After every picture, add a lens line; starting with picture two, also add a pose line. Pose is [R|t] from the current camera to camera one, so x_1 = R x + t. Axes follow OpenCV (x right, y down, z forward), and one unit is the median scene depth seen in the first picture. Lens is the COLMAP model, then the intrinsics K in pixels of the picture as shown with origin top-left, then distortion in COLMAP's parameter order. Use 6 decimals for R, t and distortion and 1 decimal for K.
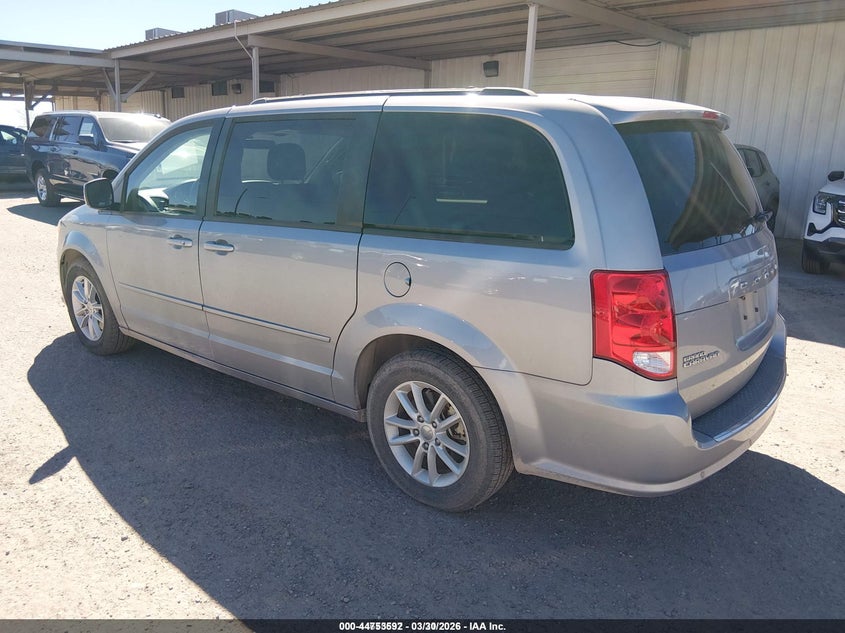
lens RADIAL K [[664.9, 0, 428.0], [0, 664.9, 316.7], [0, 0, 1]] dist [0.009867, -0.047307]
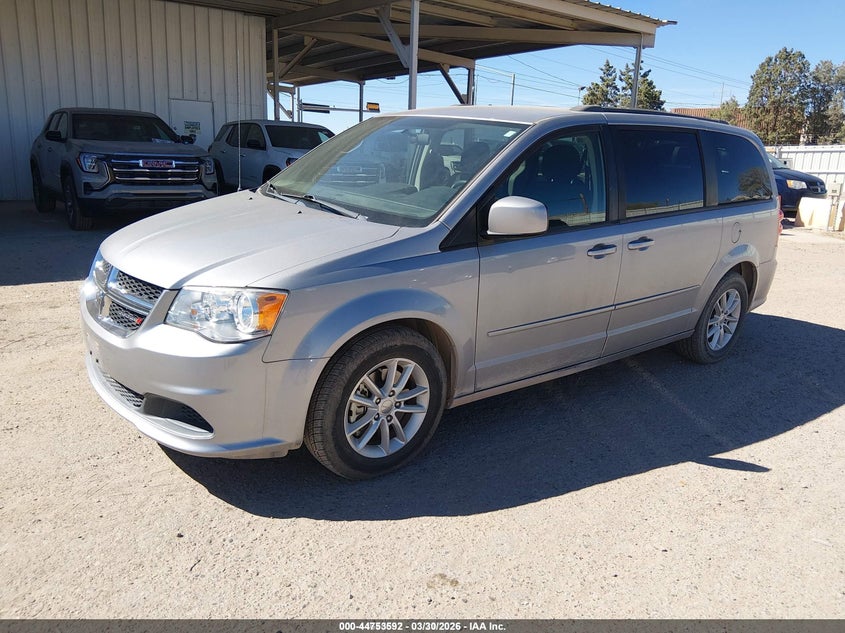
lens RADIAL K [[664.9, 0, 428.0], [0, 664.9, 316.7], [0, 0, 1]] dist [0.009867, -0.047307]
pose [[0.176329, -0.267793, 0.947204, -1.357602], [0.192273, 0.953115, 0.233672, -0.295358], [-0.965370, 0.140919, 0.219552, 1.025814]]
